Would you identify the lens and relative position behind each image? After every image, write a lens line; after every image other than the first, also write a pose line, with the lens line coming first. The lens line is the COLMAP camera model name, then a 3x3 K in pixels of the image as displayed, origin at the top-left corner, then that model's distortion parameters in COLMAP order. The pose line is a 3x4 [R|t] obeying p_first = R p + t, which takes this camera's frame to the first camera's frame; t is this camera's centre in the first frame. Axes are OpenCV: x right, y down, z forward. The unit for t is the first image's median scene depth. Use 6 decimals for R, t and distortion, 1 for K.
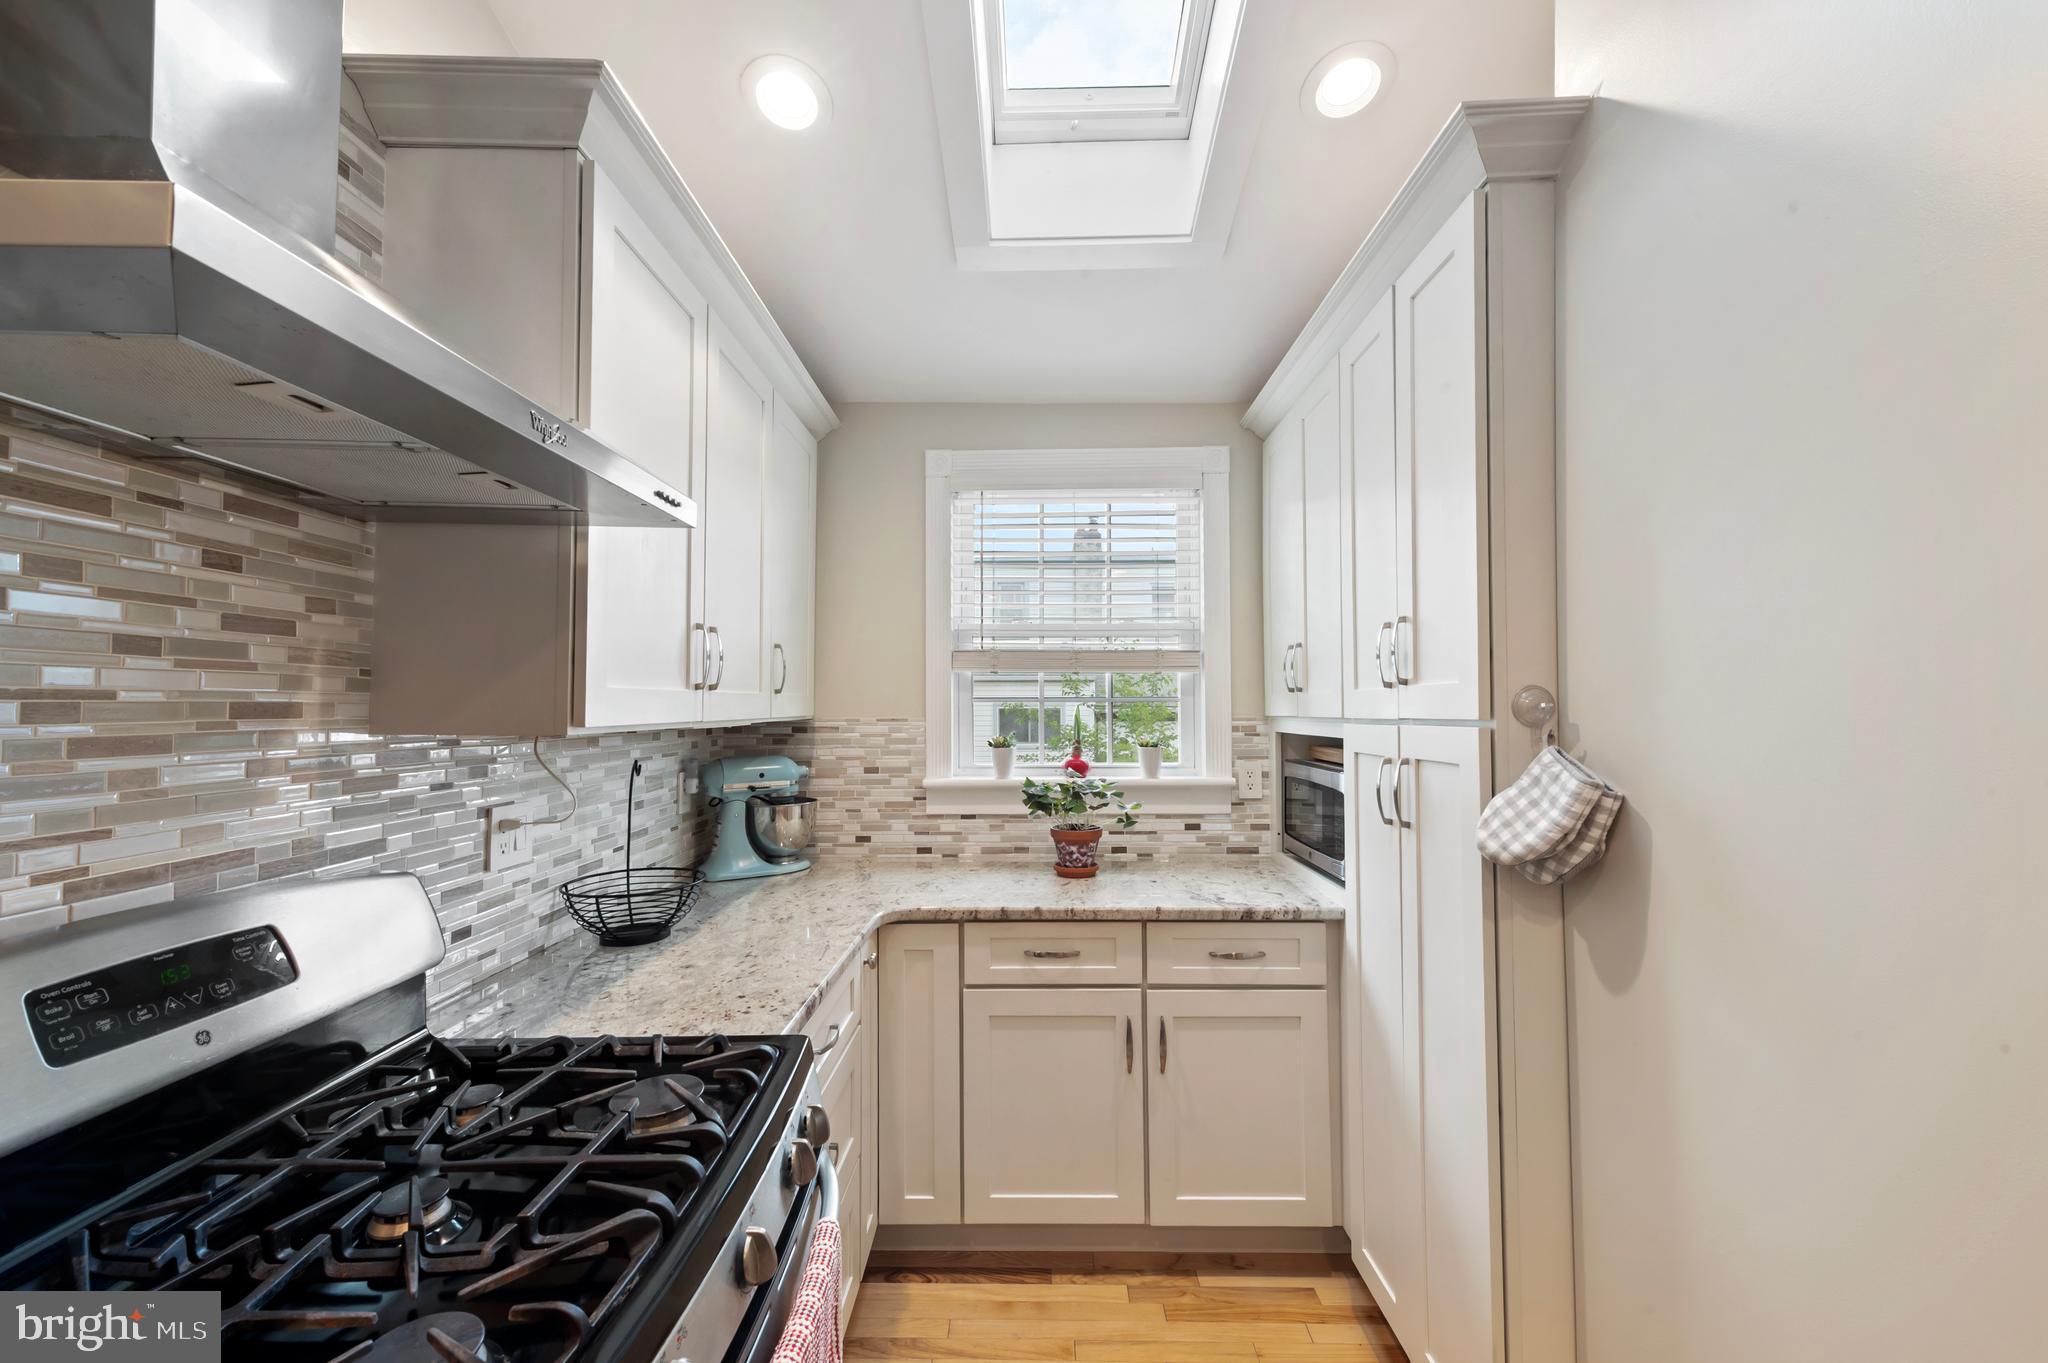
lens RADIAL K [[828.8, 0, 1024.0], [0, 828.8, 681.5], [0, 0, 1]] dist [0.000799, 0.000046]
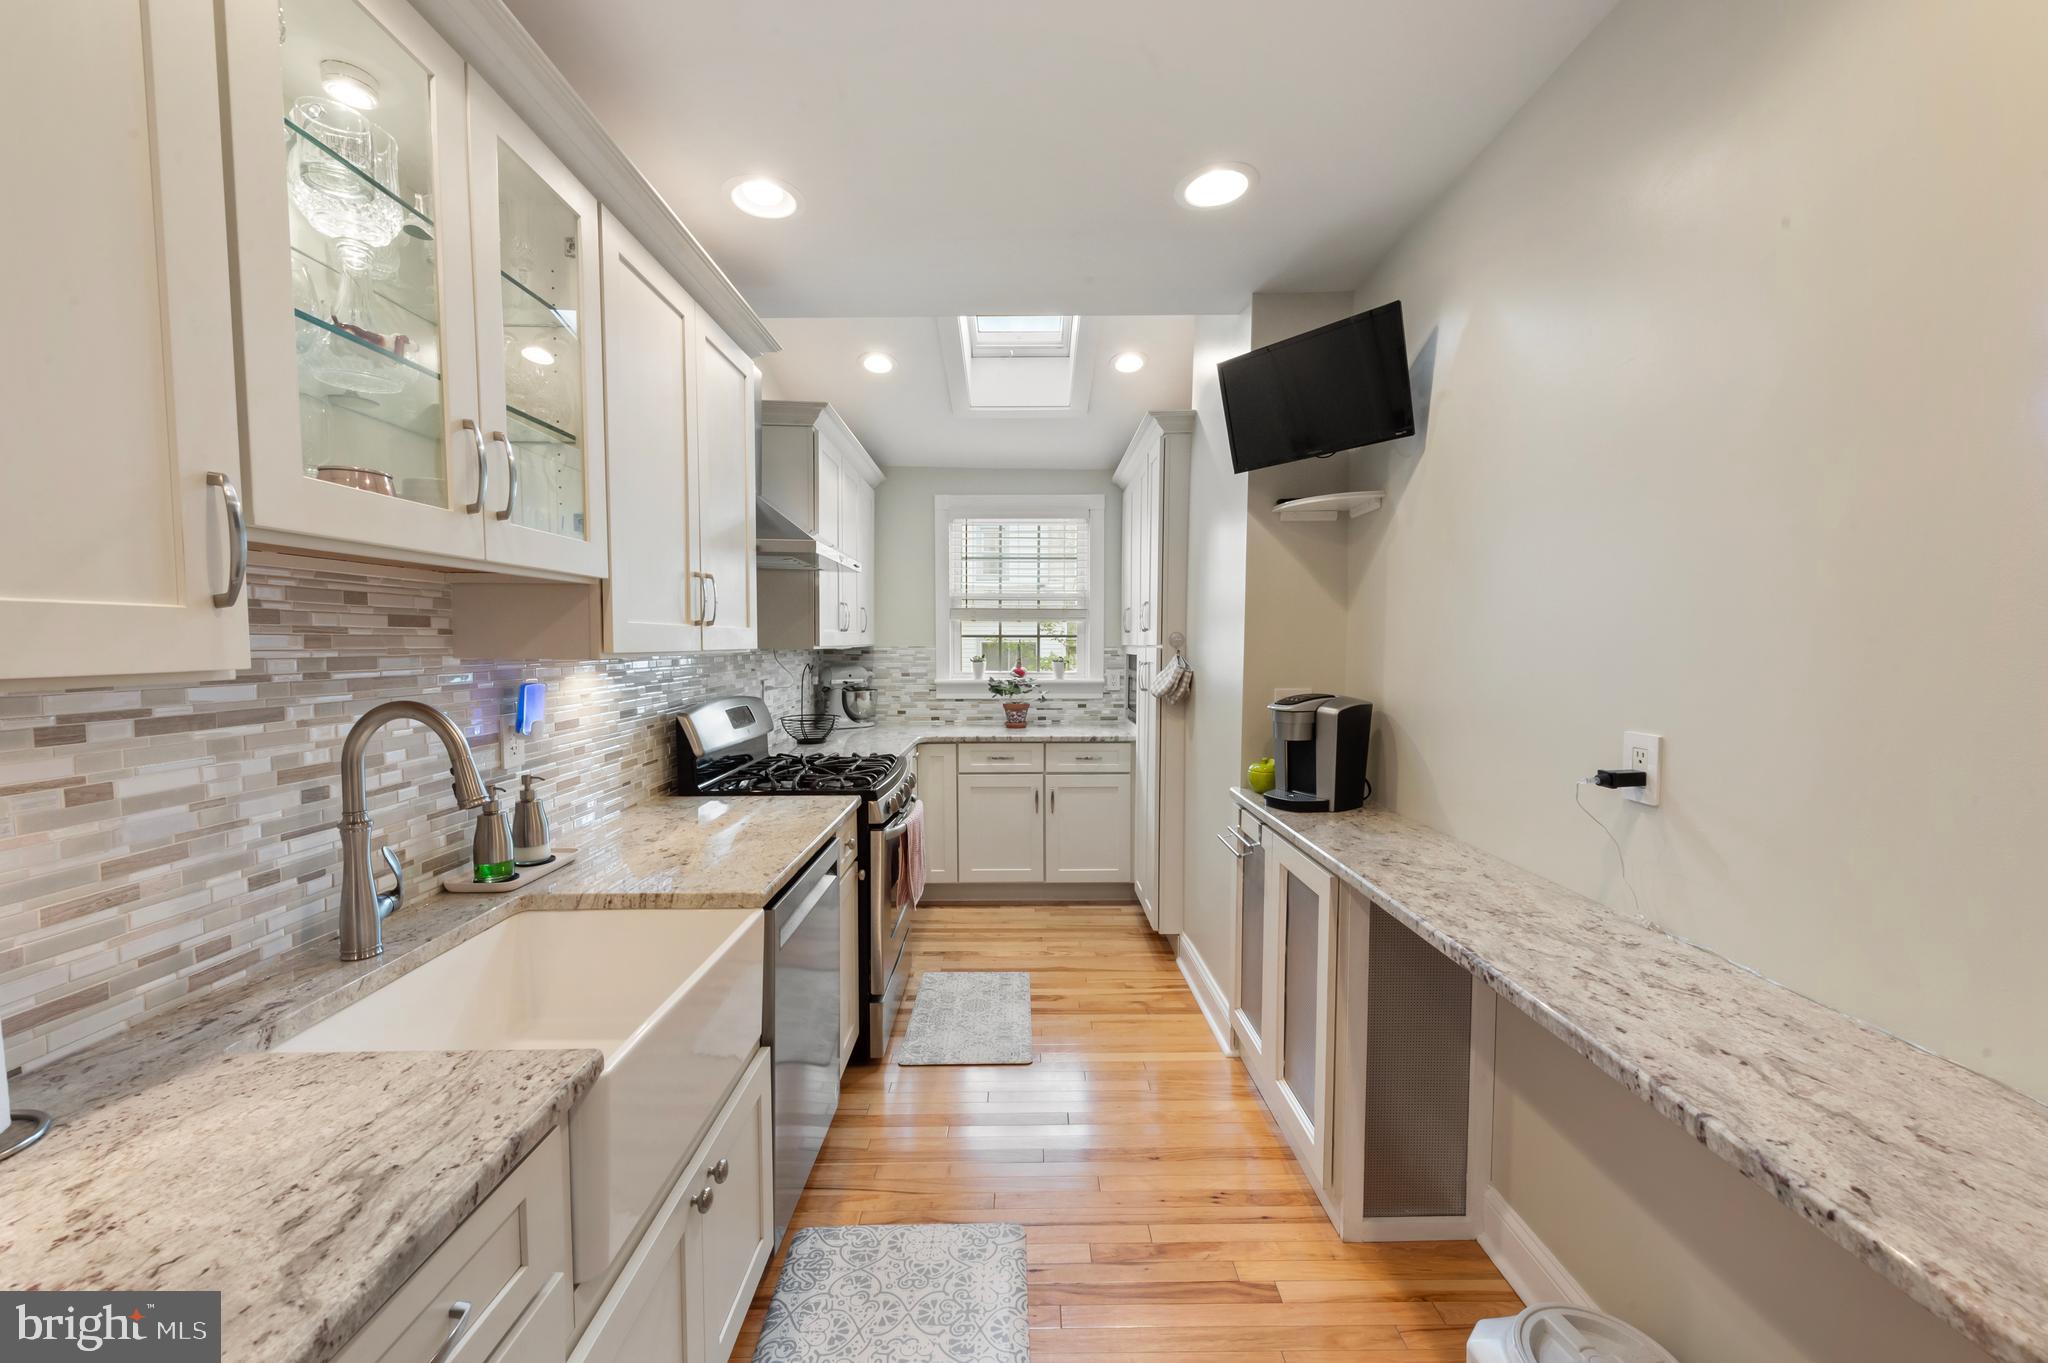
lens RADIAL K [[828.8, 0, 1024.0], [0, 828.8, 681.5], [0, 0, 1]] dist [0.000799, 0.000046]
pose [[0.999830, 0.002881, 0.018206, 0.045214], [-0.004321, 0.996821, 0.079554, -0.025354], [-0.017919, -0.079619, 0.996664, -0.890487]]
